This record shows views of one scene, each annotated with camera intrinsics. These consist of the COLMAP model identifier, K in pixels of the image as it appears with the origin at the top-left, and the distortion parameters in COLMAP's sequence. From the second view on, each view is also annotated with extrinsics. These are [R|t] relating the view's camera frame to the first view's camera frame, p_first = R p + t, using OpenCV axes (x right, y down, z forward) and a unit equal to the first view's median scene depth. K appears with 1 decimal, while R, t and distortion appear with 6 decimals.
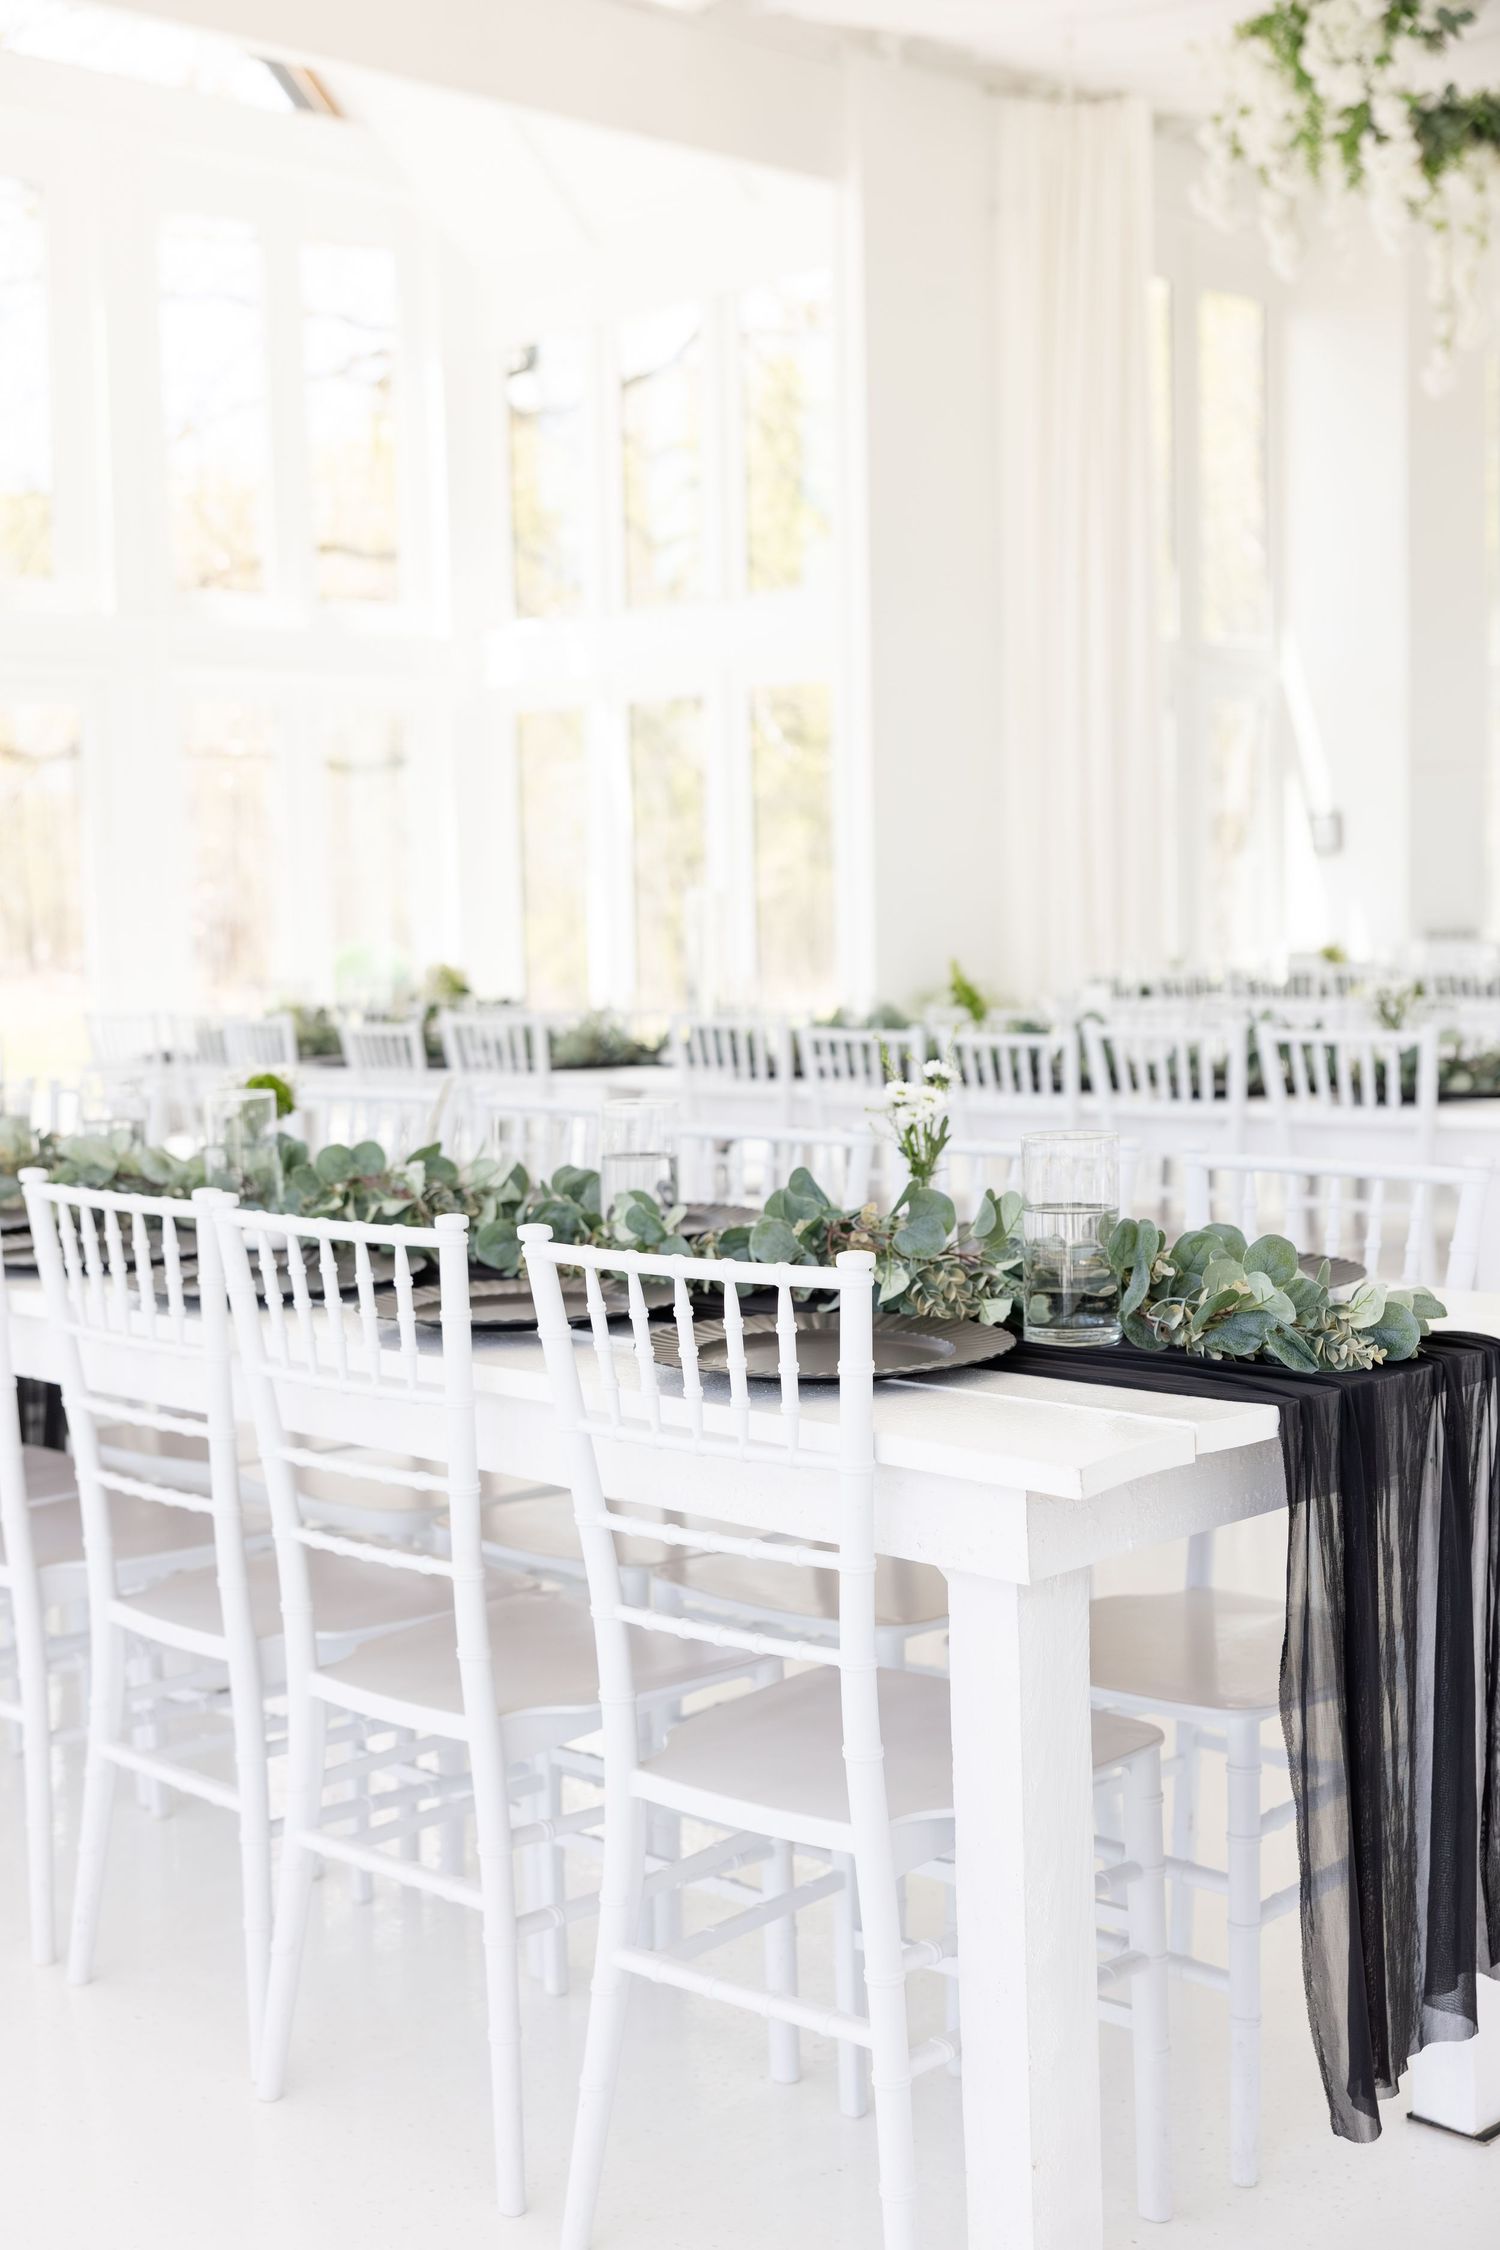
lens RADIAL K [[2851.8, 0, 750.0], [0, 2851.8, 1125.0], [0, 0, 1]] dist [-0.006370, 0.024643]
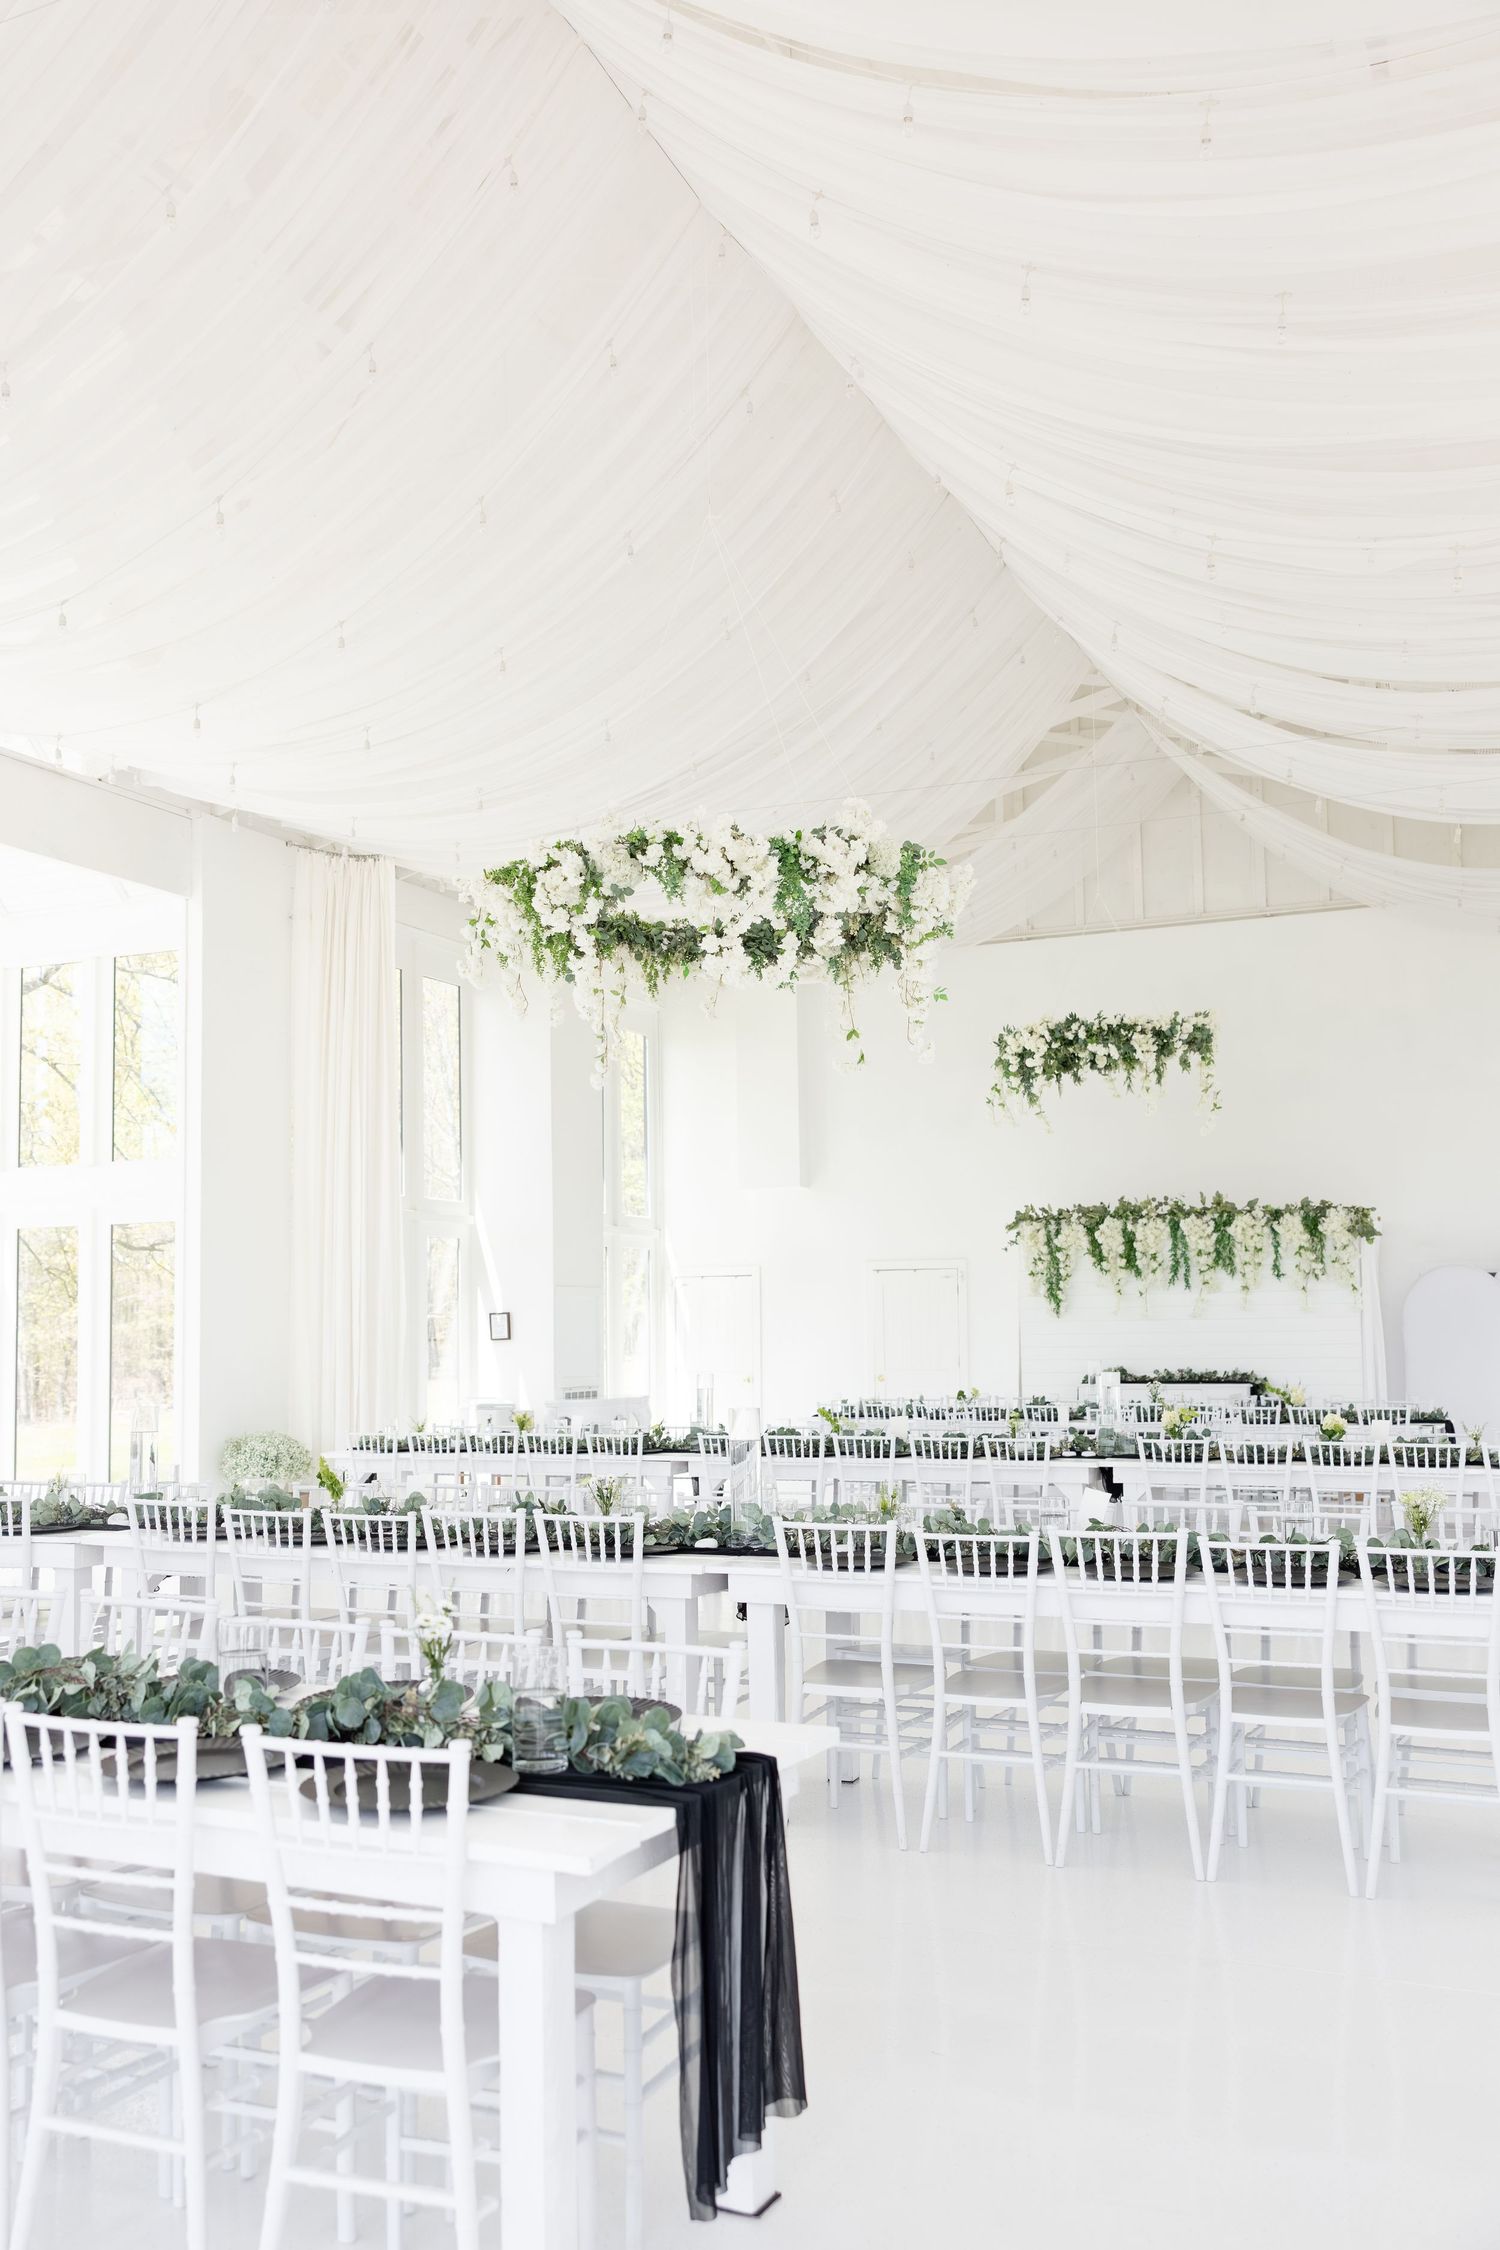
lens RADIAL K [[2031.9, 0, 750.0], [0, 2031.9, 1125.0], [0, 0, 1]] dist [0.011976, -0.000089]
pose [[0.937600, 0.039416, 0.345475, -0.218657], [0.019306, 0.986121, -0.164902, -0.108639], [-0.347180, 0.161281, 0.923826, -0.292636]]
